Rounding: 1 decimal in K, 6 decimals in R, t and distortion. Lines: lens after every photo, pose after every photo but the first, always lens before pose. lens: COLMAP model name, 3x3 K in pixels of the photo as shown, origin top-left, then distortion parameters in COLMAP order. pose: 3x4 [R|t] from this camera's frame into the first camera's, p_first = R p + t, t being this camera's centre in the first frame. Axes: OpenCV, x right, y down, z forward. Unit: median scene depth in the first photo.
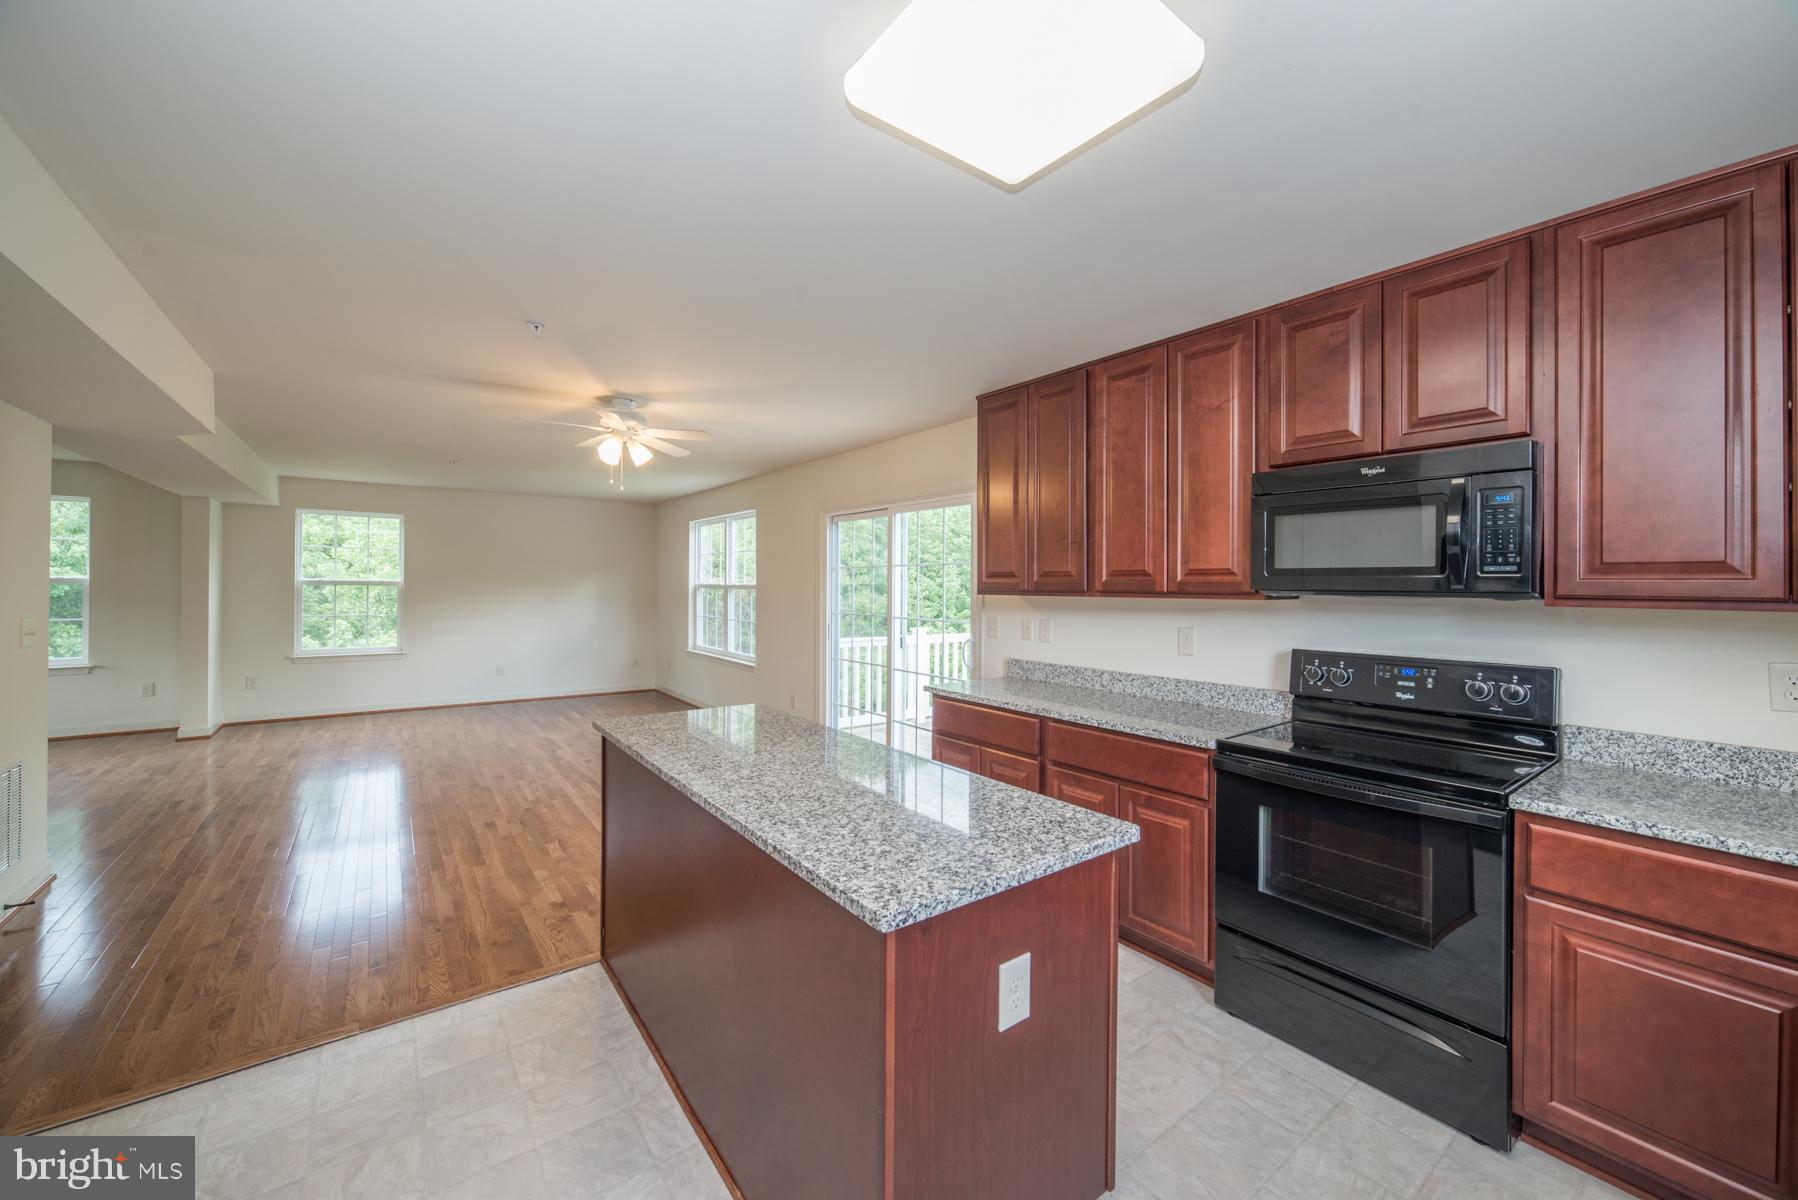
lens RADIAL K [[686.7, 0, 899.0], [0, 686.7, 585.7], [0, 0, 1]] dist [-0.009614, 0.004378]
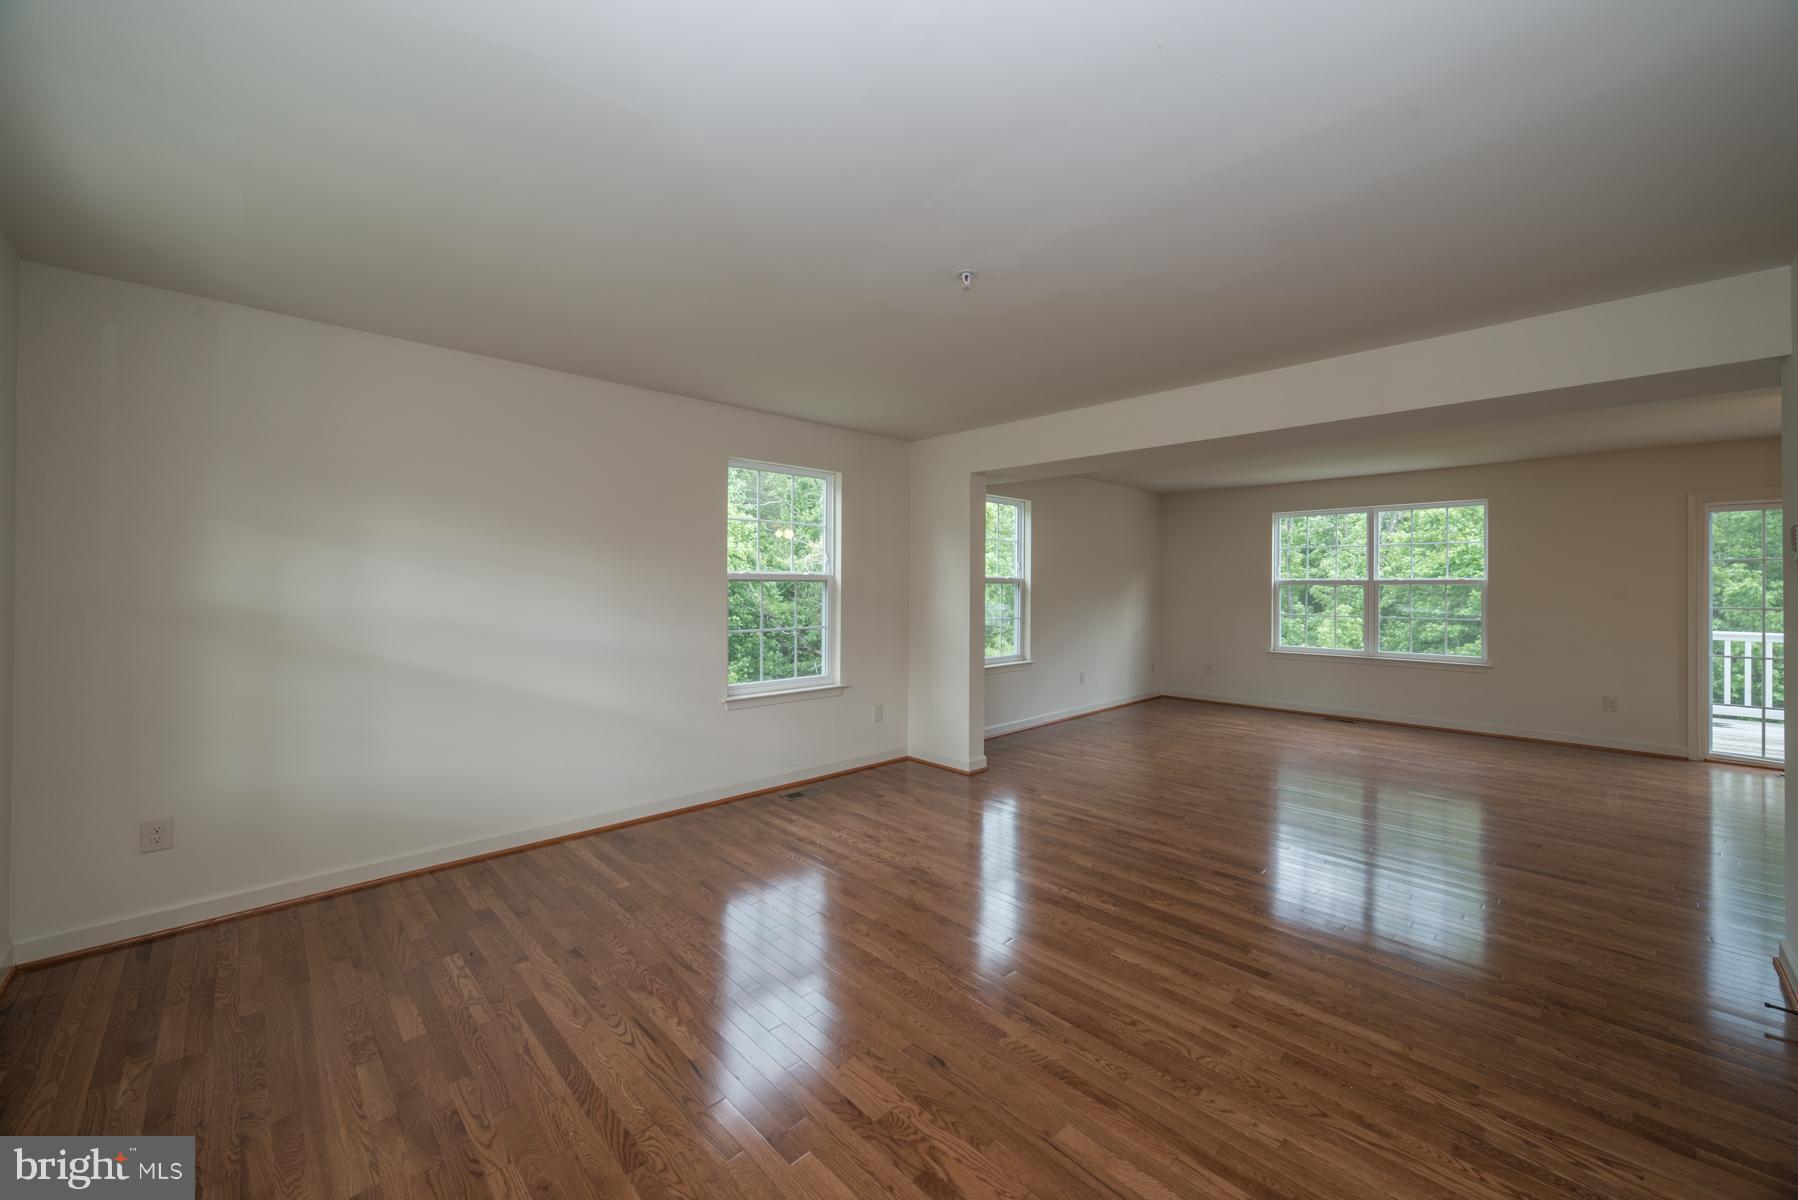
lens RADIAL K [[686.7, 0, 899.1], [0, 686.7, 589.8], [0, 0, 1]] dist [-0.009614, 0.004378]
pose [[0.992726, -0.007928, 0.120132, -3.405837], [0.007710, 0.999968, 0.002274, 0.008451], [-0.120146, -0.001332, 0.992755, 0.547033]]
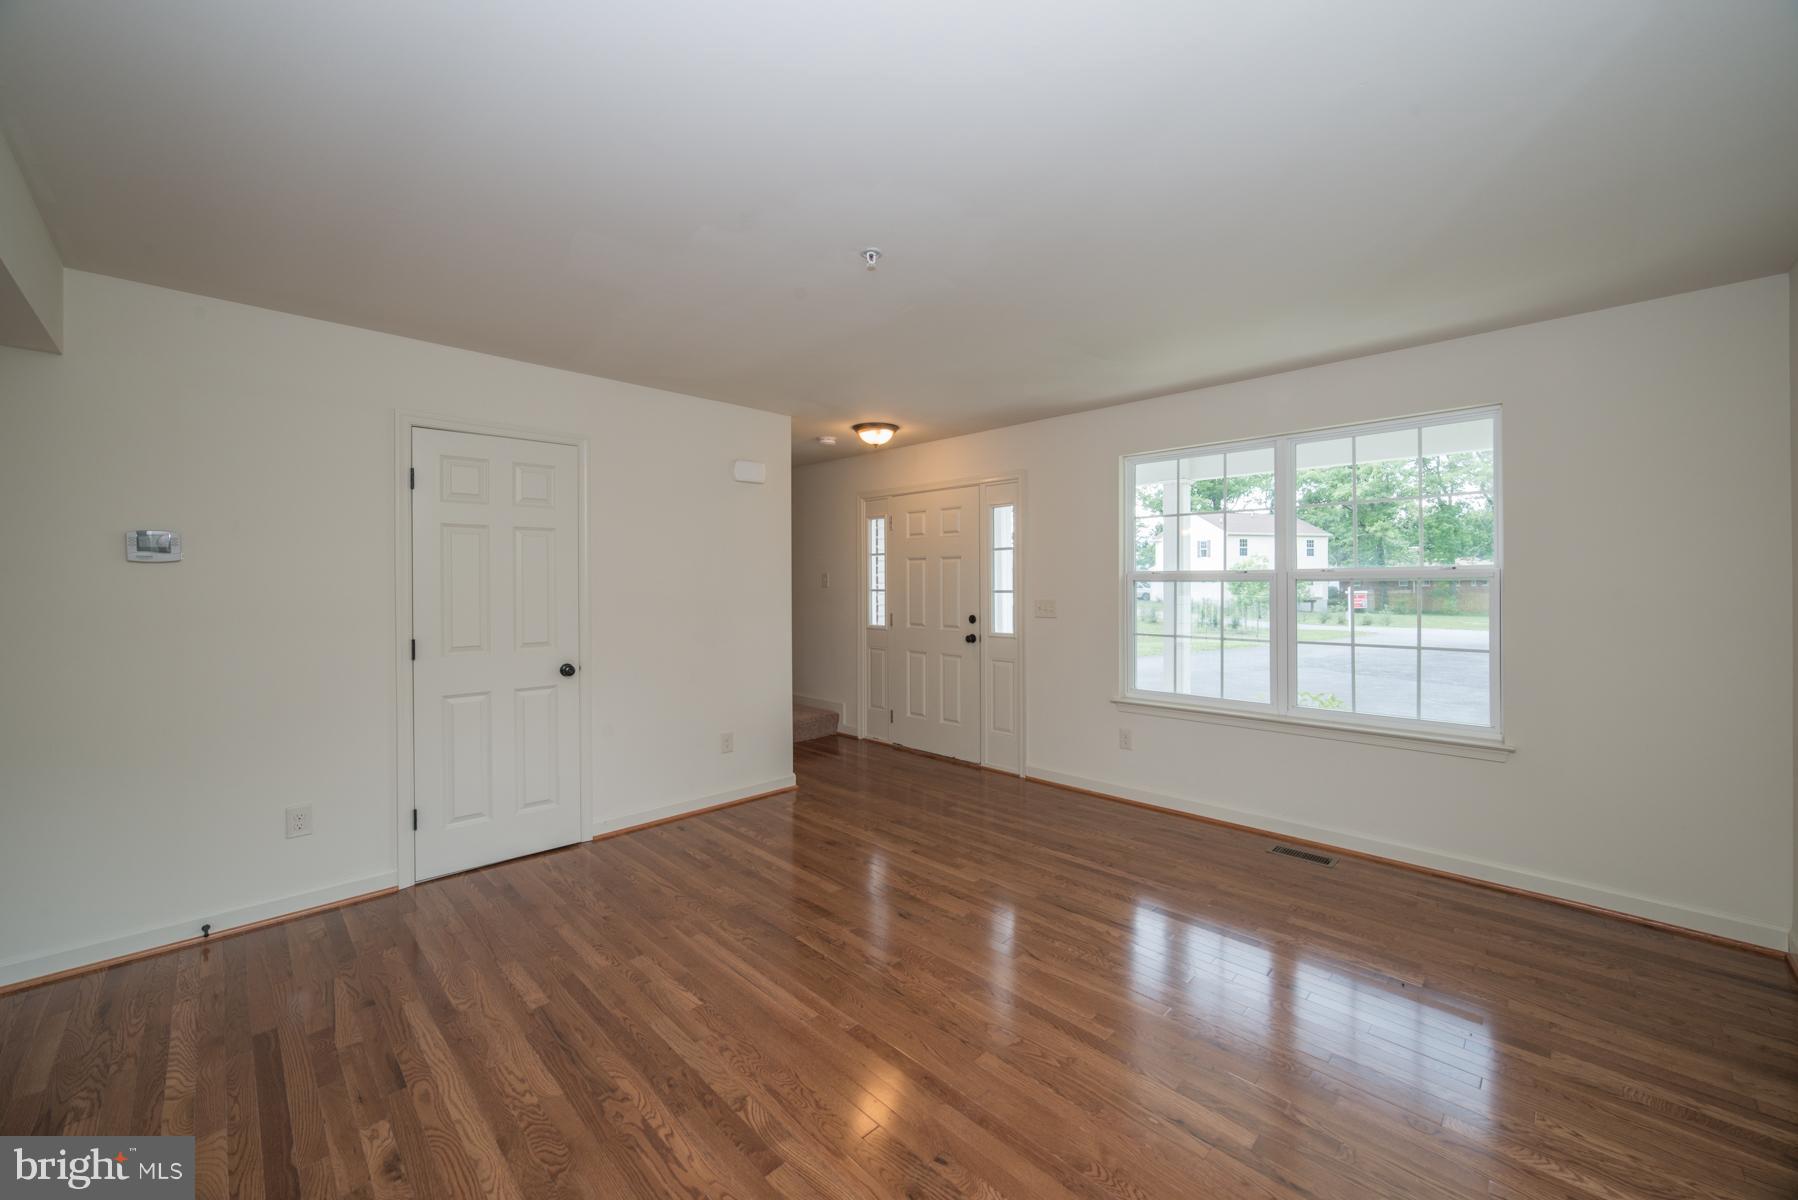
lens RADIAL K [[686.7, 0, 893.8], [0, 686.7, 586.9], [0, 0, 1]] dist [-0.009614, 0.004378]
pose [[-0.990618, -0.009787, -0.136309, -3.056634], [-0.010544, 0.999933, 0.004835, 0.001578], [0.136253, 0.006227, -0.990655, 2.673223]]
